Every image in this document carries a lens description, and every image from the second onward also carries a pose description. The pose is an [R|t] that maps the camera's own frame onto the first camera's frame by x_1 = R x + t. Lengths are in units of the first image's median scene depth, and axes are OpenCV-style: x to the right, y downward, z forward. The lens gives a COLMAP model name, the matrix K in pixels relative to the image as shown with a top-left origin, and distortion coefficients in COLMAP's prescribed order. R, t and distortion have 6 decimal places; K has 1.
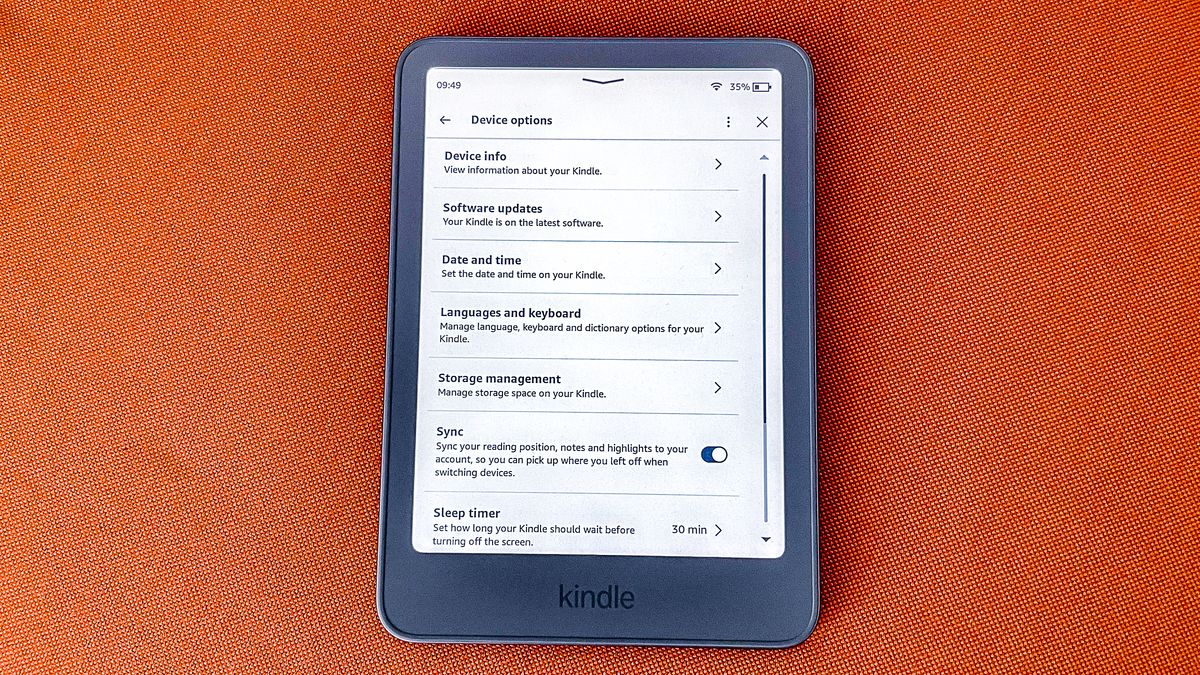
lens RADIAL K [[932.9, 0, 596.8], [0, 932.9, 335.1], [0, 0, 1]] dist [0.059032, -0.093156]
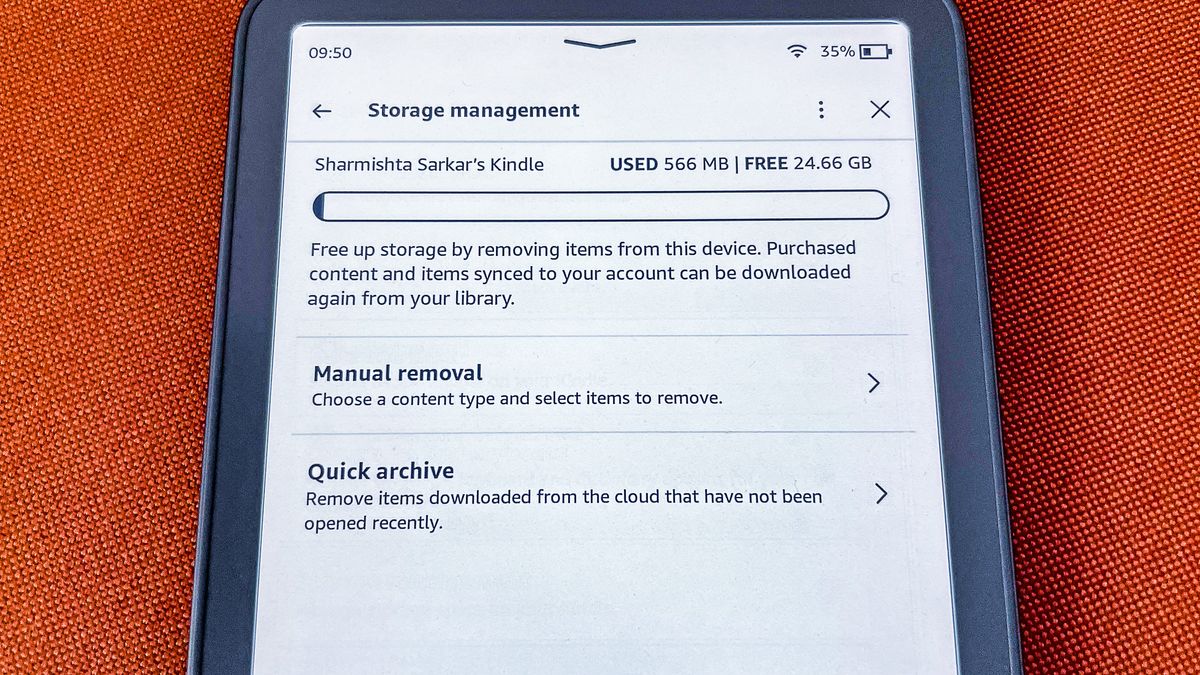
lens RADIAL K [[932.9, 0, 599.3], [0, 932.9, 344.4], [0, 0, 1]] dist [0.059032, -0.093156]
pose [[0.999303, -0.013111, 0.034964, -0.016471], [0.016360, 0.995409, -0.094306, -0.033453], [-0.033567, 0.094812, 0.994929, 0.447183]]
